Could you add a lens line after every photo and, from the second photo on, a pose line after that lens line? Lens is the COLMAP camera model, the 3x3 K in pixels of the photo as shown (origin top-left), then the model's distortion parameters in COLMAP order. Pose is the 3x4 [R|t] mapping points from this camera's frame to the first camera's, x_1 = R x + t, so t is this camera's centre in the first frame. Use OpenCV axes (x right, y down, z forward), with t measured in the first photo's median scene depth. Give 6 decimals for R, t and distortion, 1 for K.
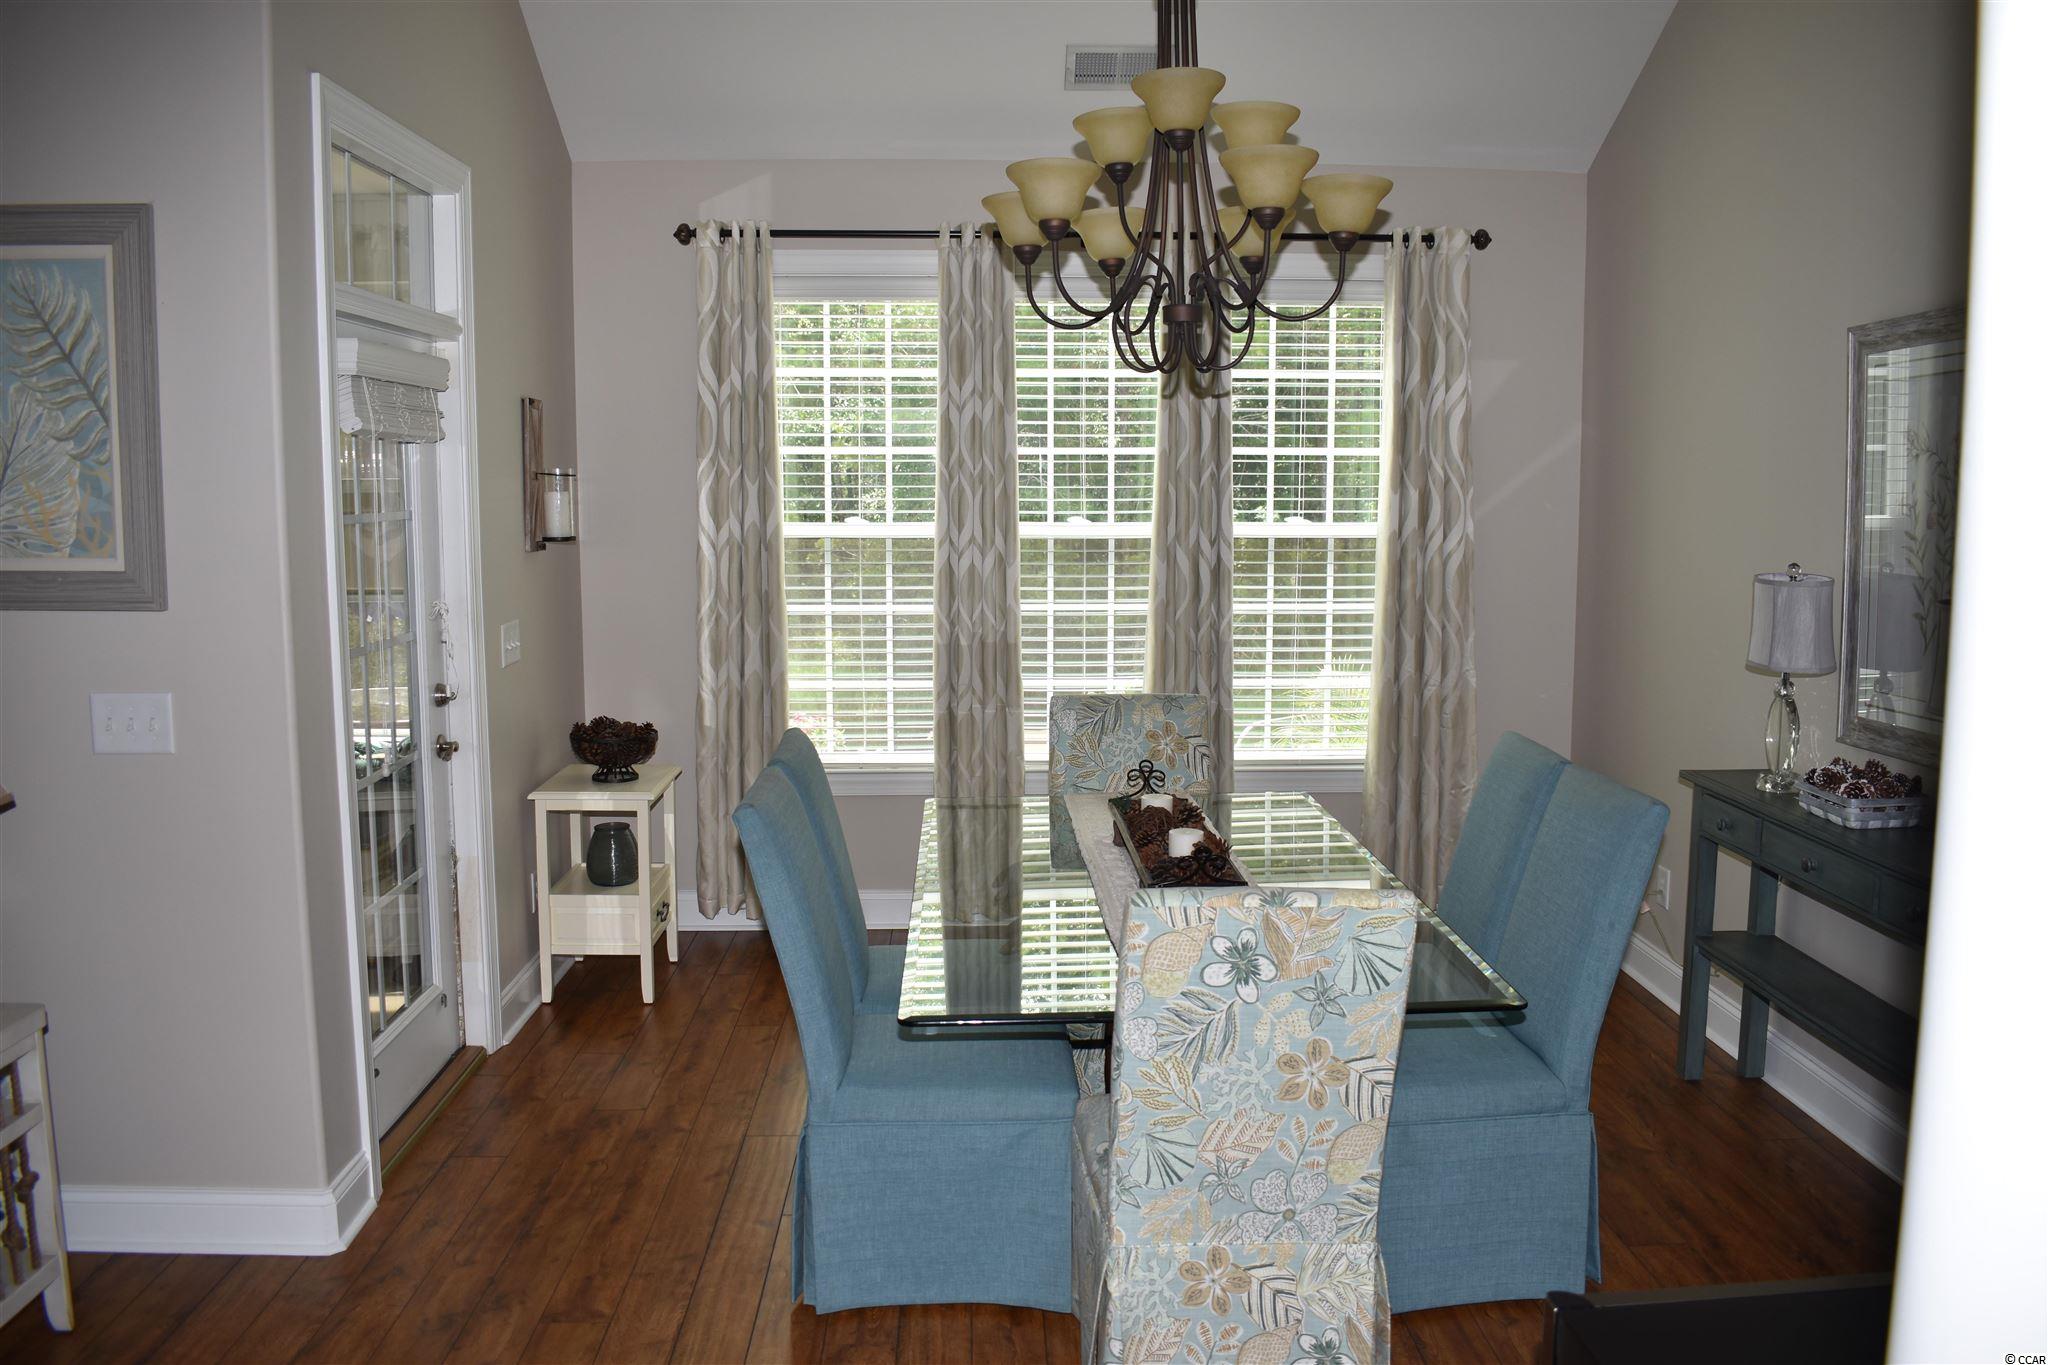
lens RADIAL K [[1609.3, 0, 1025.3], [0, 1609.3, 674.9], [0, 0, 1]] dist [-0.095908, 0.015714]
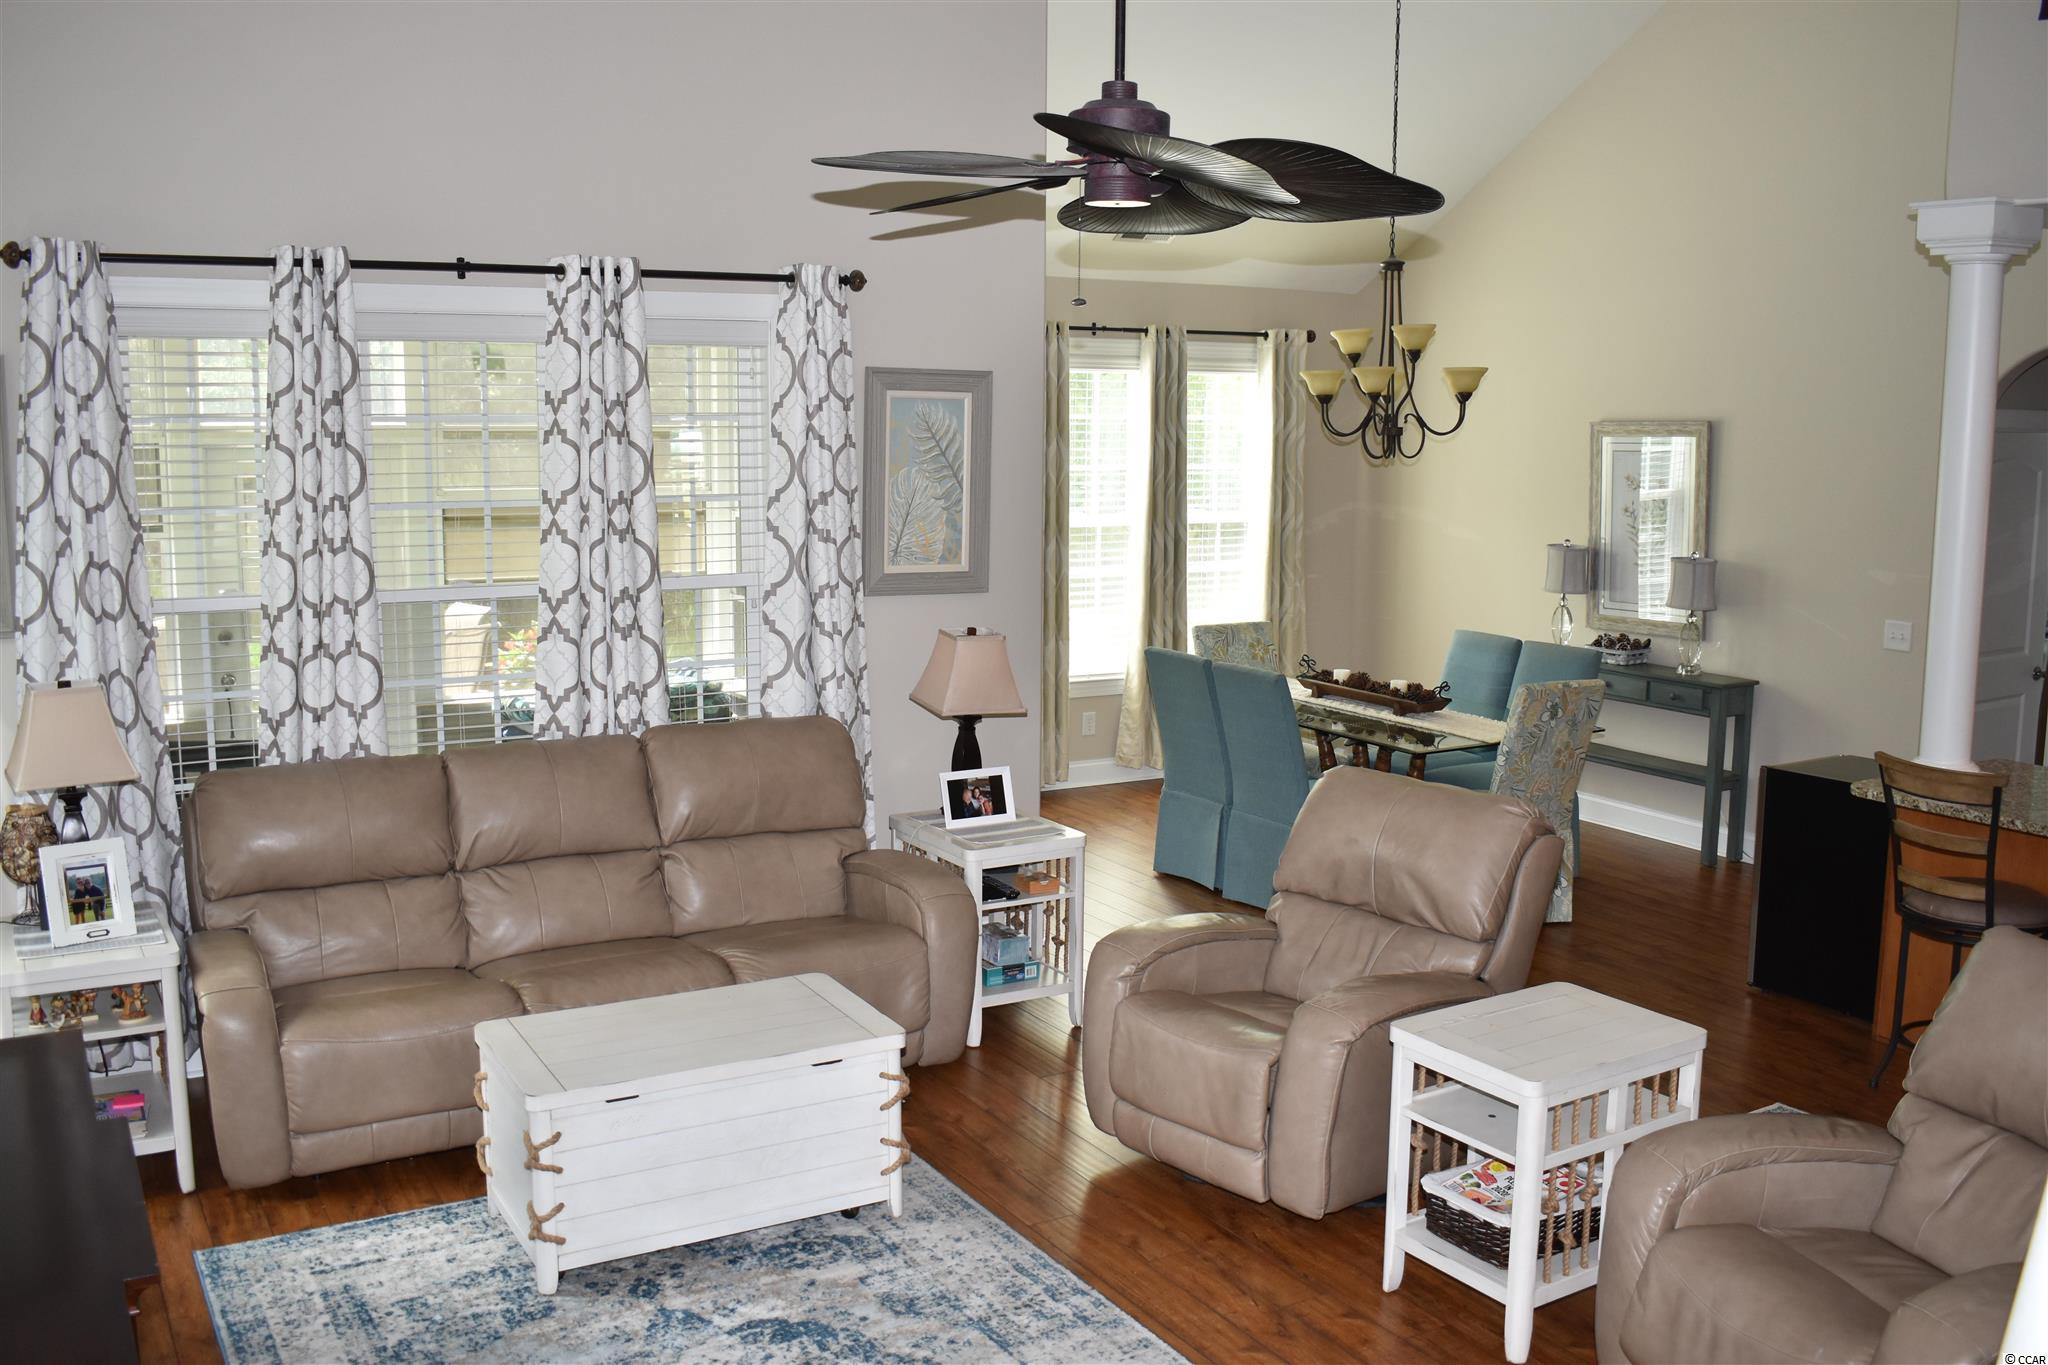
lens RADIAL K [[1882.6, 0, 1036.5], [0, 1882.6, 673.2], [0, 0, 1]] dist [-0.072356, -0.002042]
pose [[0.878006, -0.059623, 0.474921, -1.565514], [0.049263, 0.998199, 0.034241, -0.019325], [-0.476107, -0.006668, 0.879362, -0.968809]]
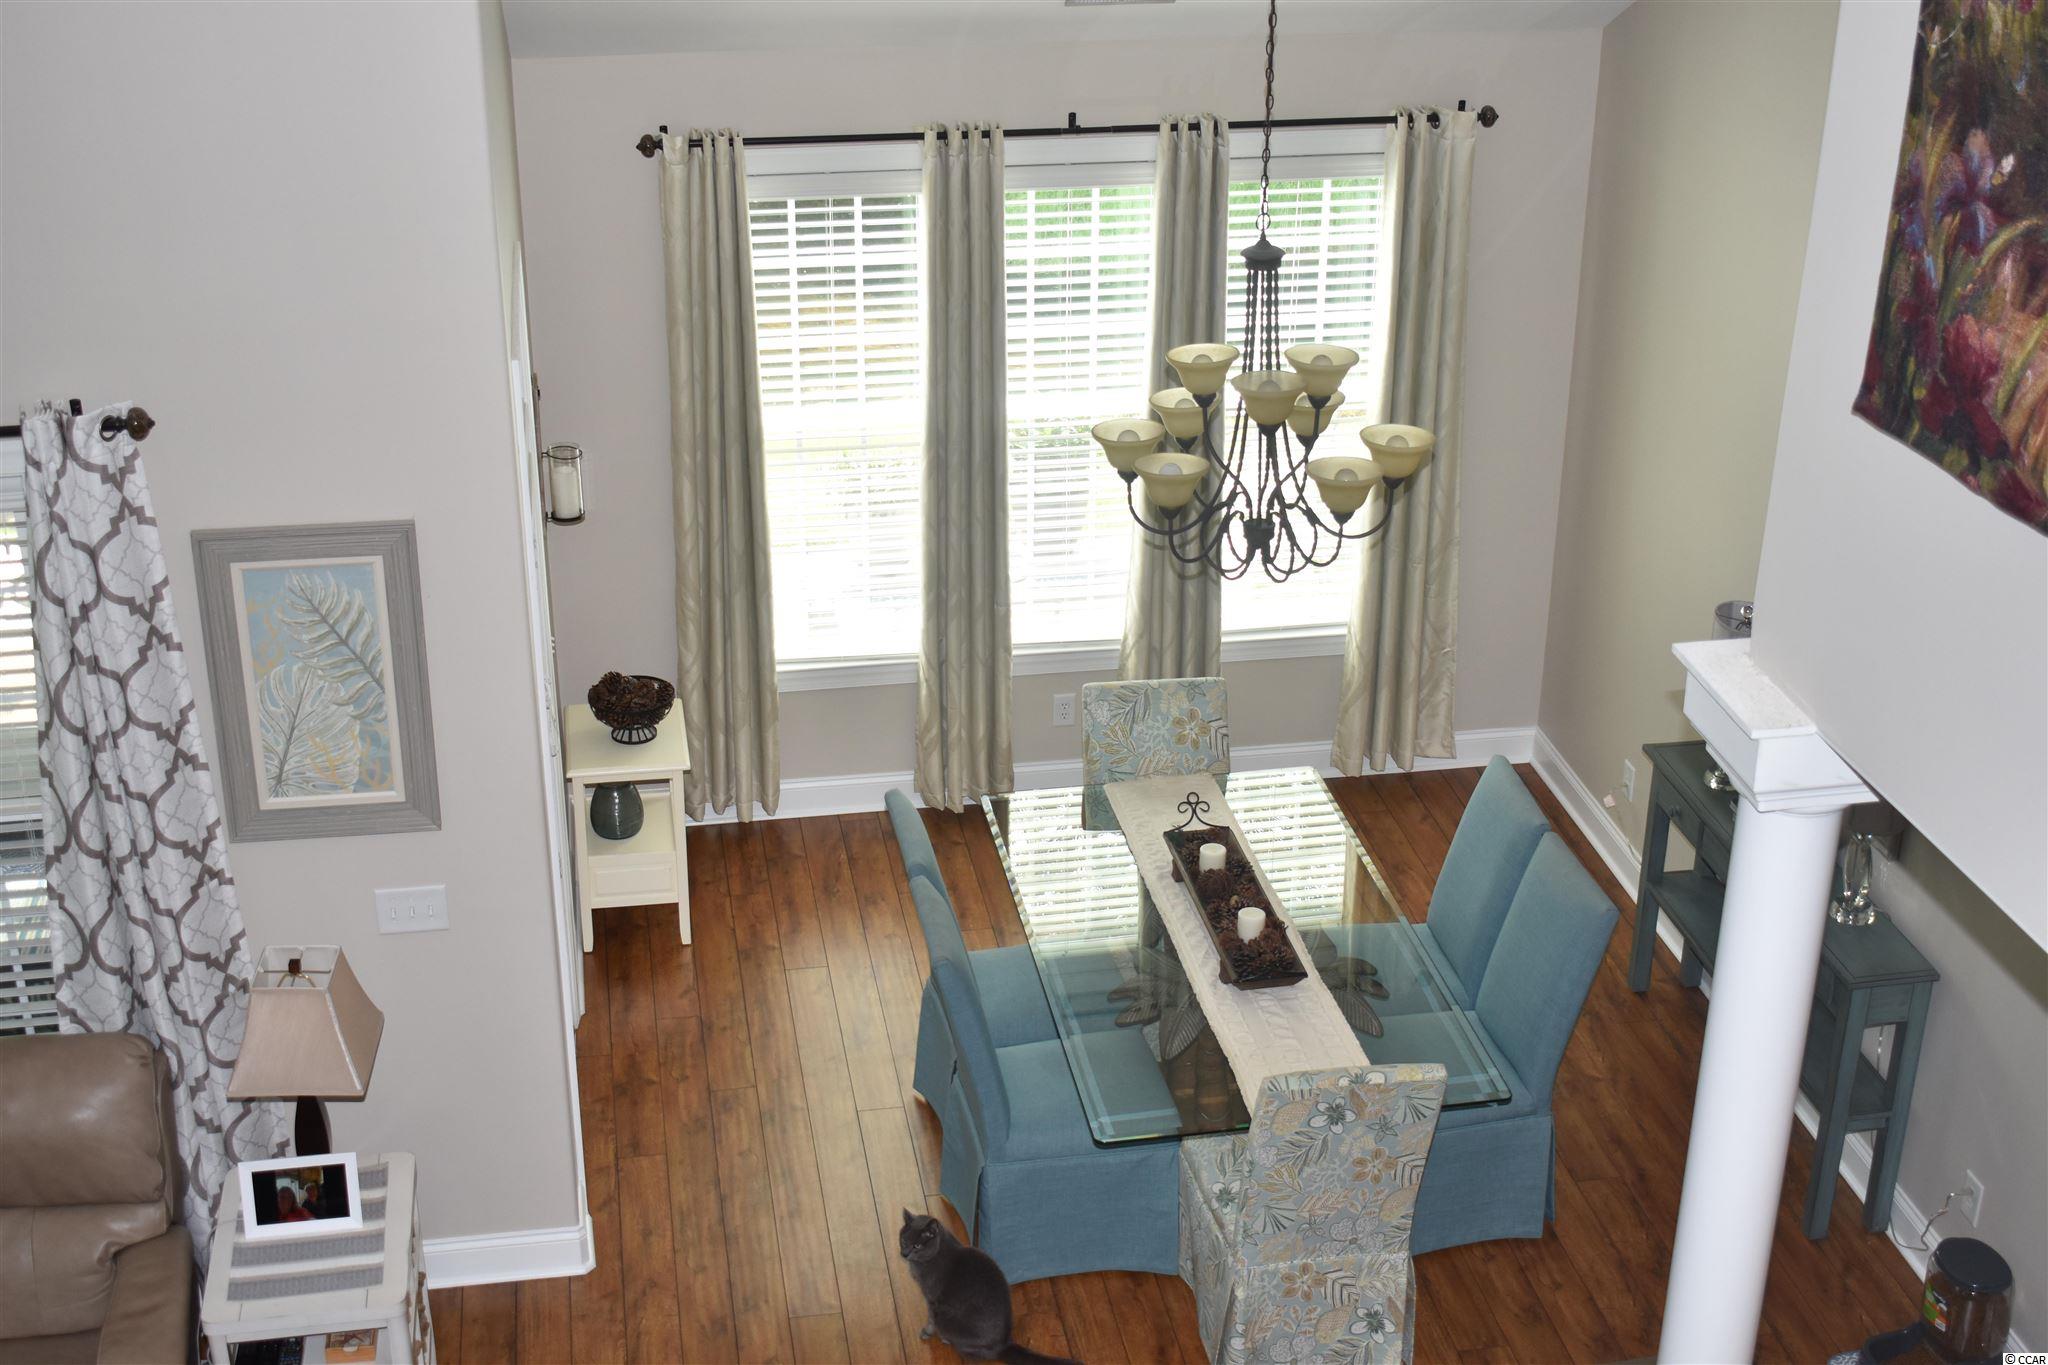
lens RADIAL K [[2583.0, 0, 1024.0], [0, 2583.0, 682.5], [0, 0, 1]] dist [-0.050518, 0.021789]
pose [[0.990692, -0.053143, 0.125322, -0.351252], [0.011192, 0.949327, 0.314090, -0.778042], [-0.135664, -0.309763, 0.941086, -0.912523]]
